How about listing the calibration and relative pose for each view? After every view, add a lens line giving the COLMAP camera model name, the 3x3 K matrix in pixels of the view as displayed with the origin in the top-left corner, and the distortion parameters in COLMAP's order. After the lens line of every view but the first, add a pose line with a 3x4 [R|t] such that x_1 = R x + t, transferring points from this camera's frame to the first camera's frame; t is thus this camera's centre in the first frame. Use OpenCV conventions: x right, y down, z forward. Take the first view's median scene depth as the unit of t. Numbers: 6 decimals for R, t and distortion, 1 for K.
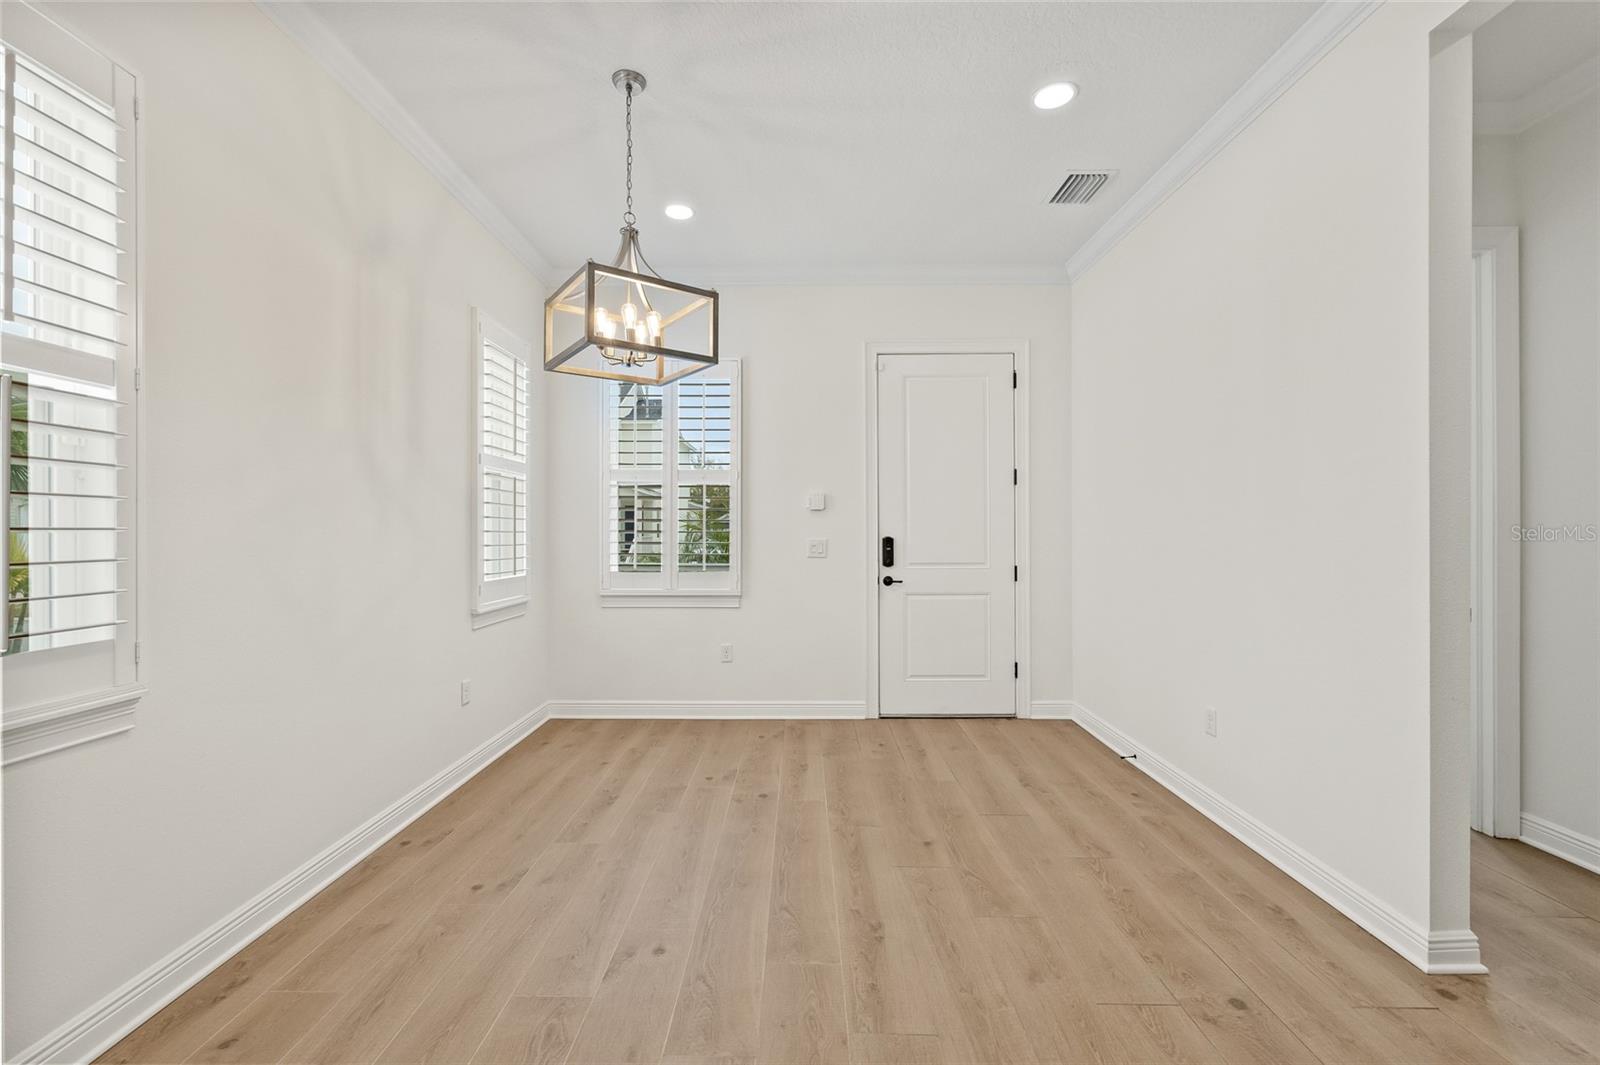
lens RADIAL K [[685.8, 0, 795.5], [0, 685.8, 543.4], [0, 0, 1]] dist [0.001236, -0.000030]
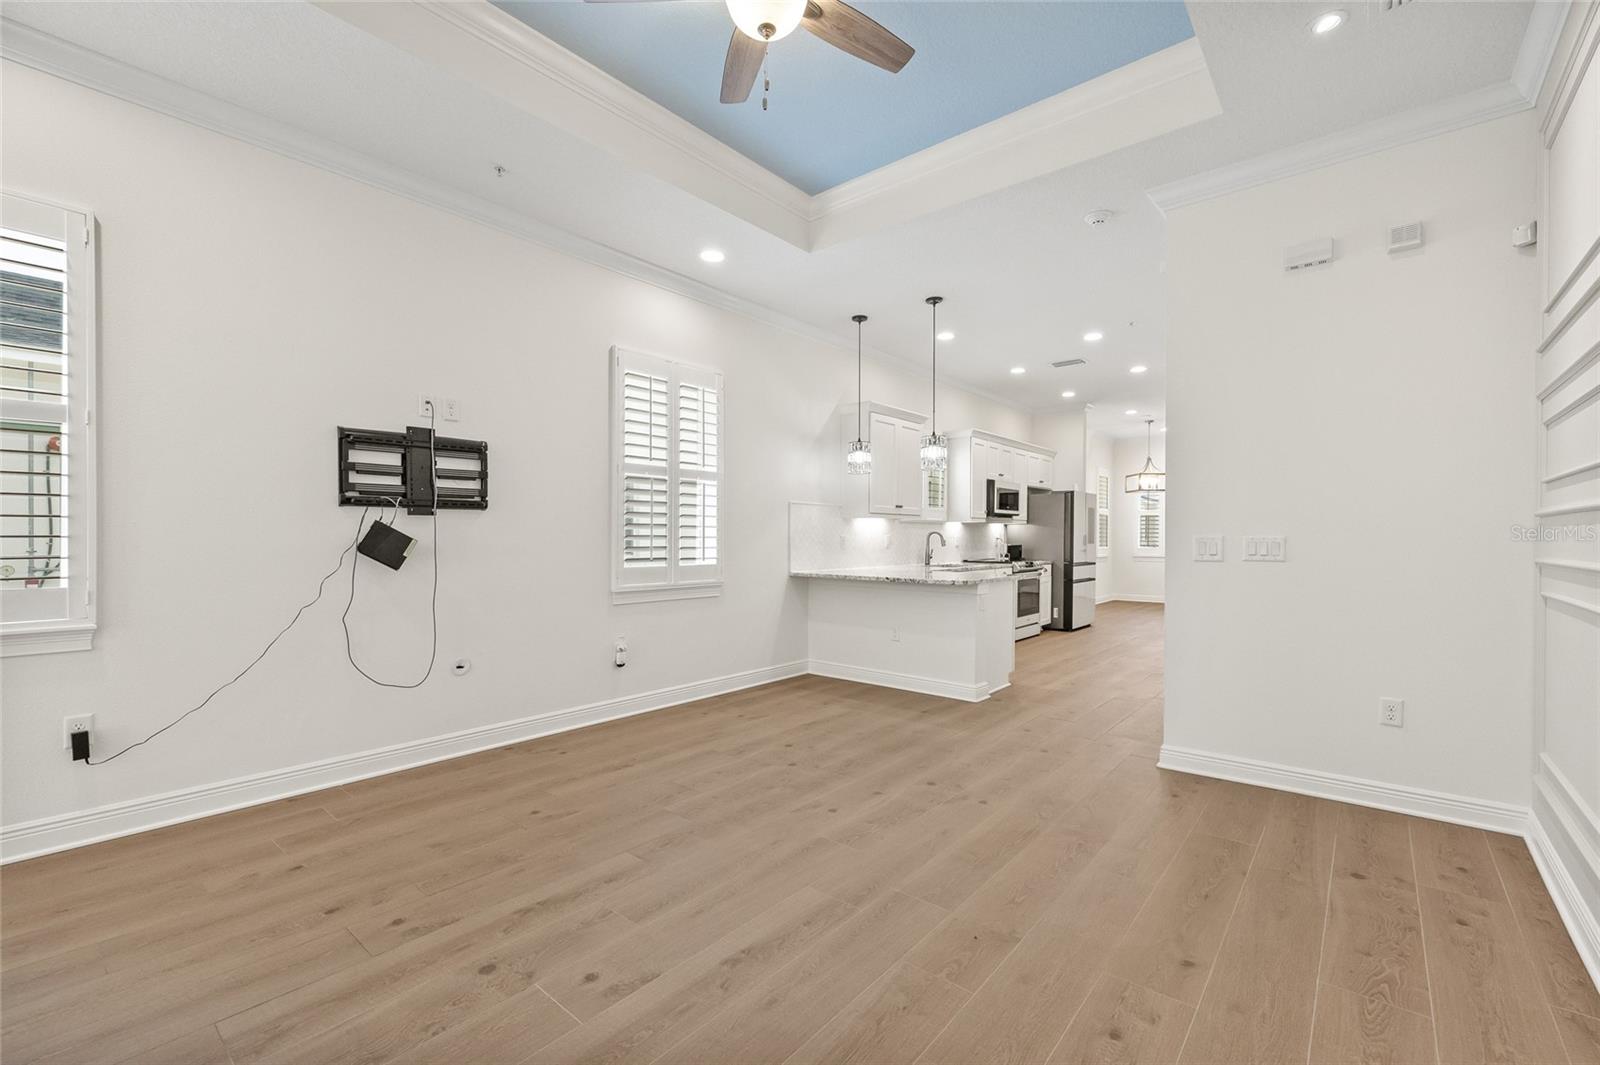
lens RADIAL K [[685.8, 0, 795.5], [0, 685.8, 543.4], [0, 0, 1]] dist [0.001236, -0.000030]
pose [[0.769133, 0.010745, -0.638998, 0.433521], [-0.009315, 0.999941, 0.005602, 0.020884], [0.639021, 0.001644, 0.769188, -2.002632]]
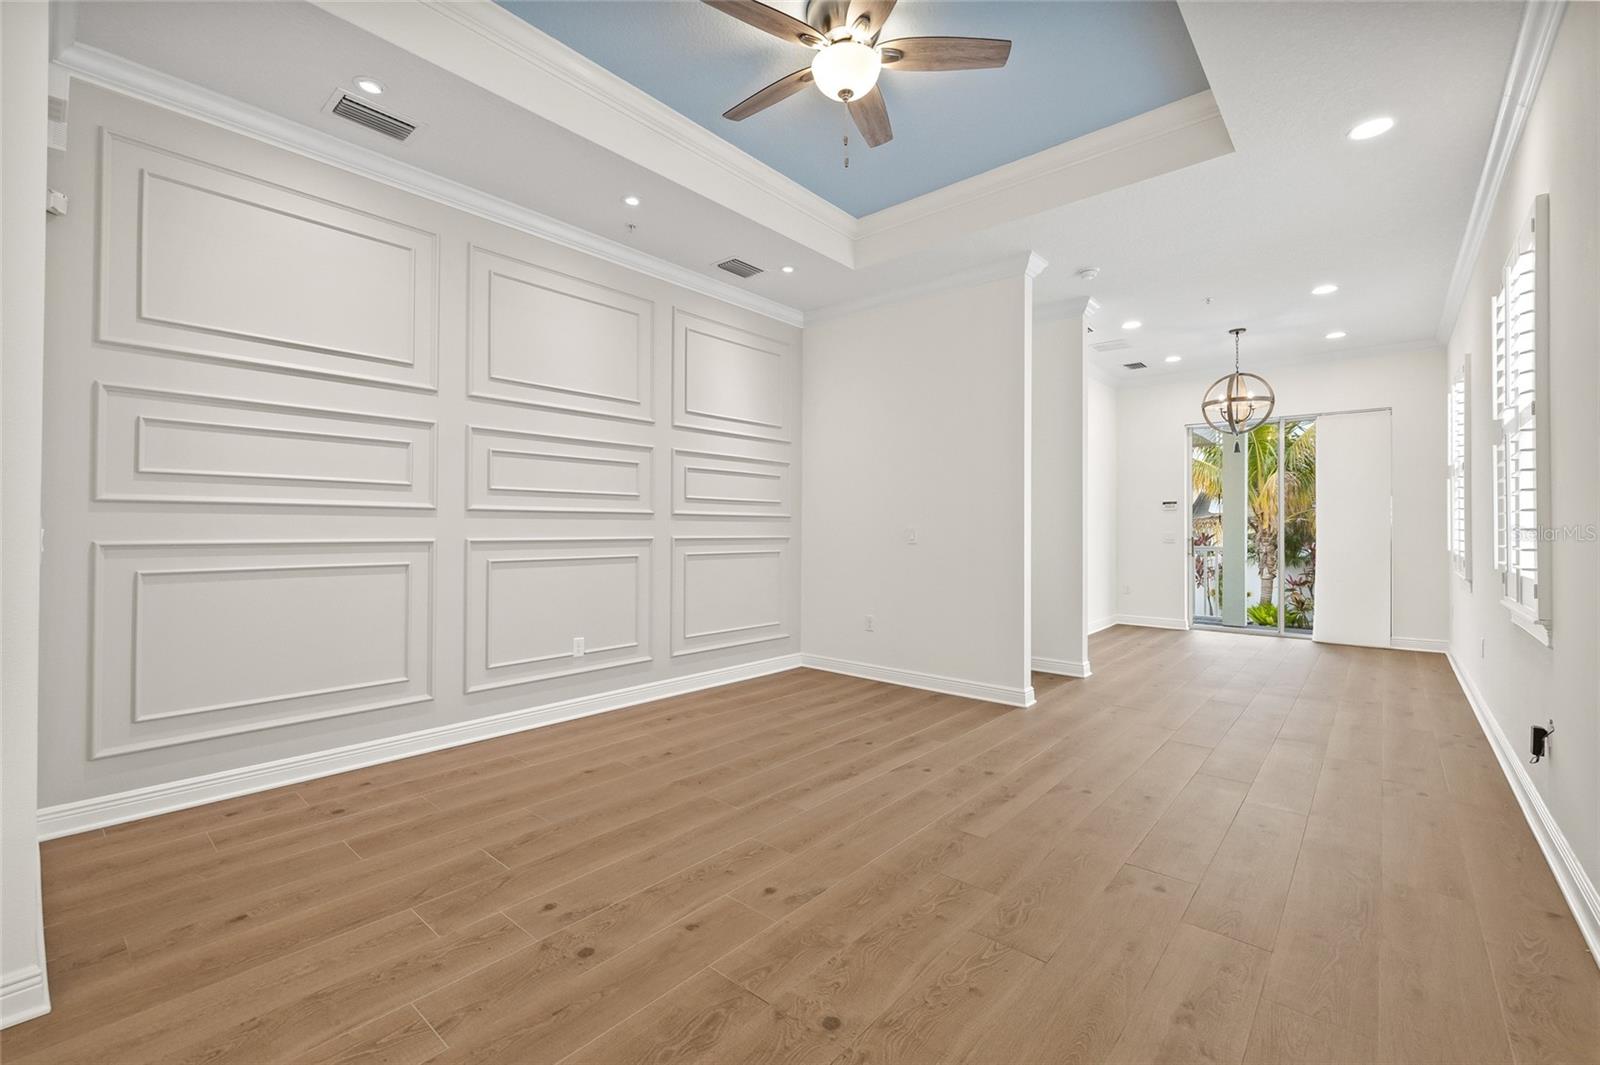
lens RADIAL K [[670.0, 0, 790.2], [0, 670.0, 517.9], [0, 0, 1]] dist [0.000194, -0.000273]
pose [[-0.754226, 0.011112, 0.656521, -0.288467], [0.003308, 0.999908, -0.013124, 0.019460], [-0.656607, -0.007727, -0.754193, -1.115545]]
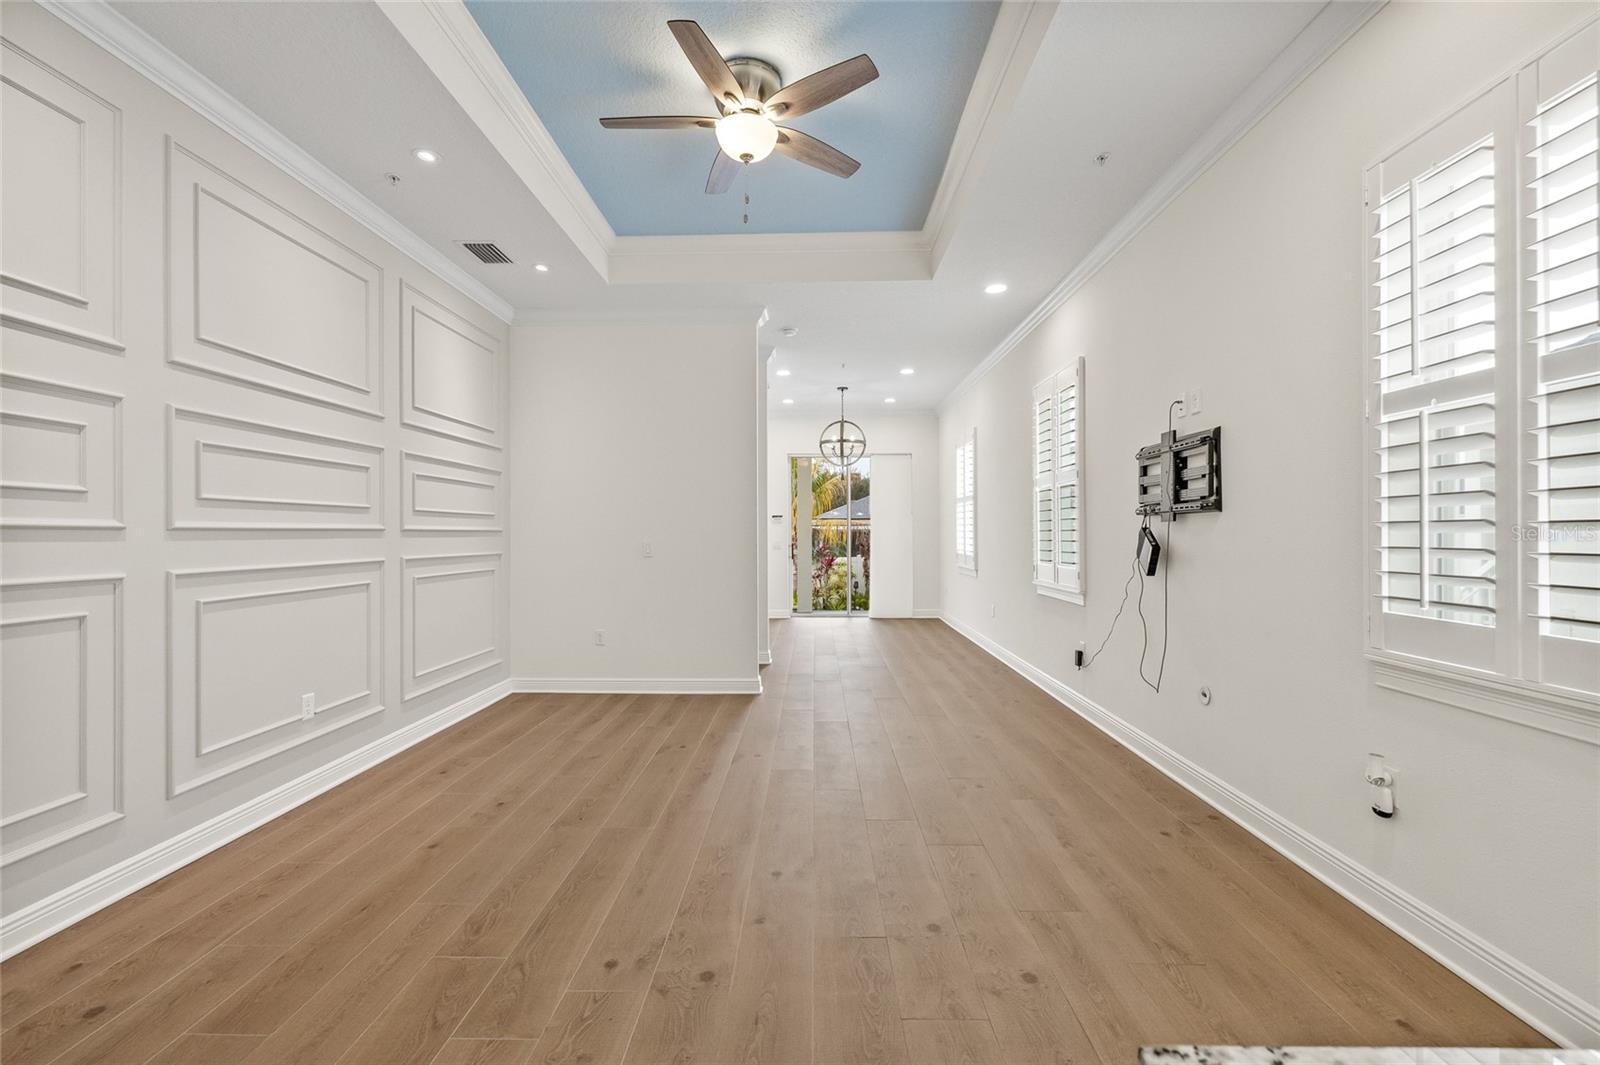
lens RADIAL K [[670.2, 0, 793.0], [0, 670.2, 526.6], [0, 0, 1]] dist [0.000806, 0.000112]
pose [[-0.999712, 0.008022, 0.022639, 0.014038], [0.007940, 0.999962, -0.003720, 0.001979], [-0.022668, -0.003539, -0.999737, -0.927618]]
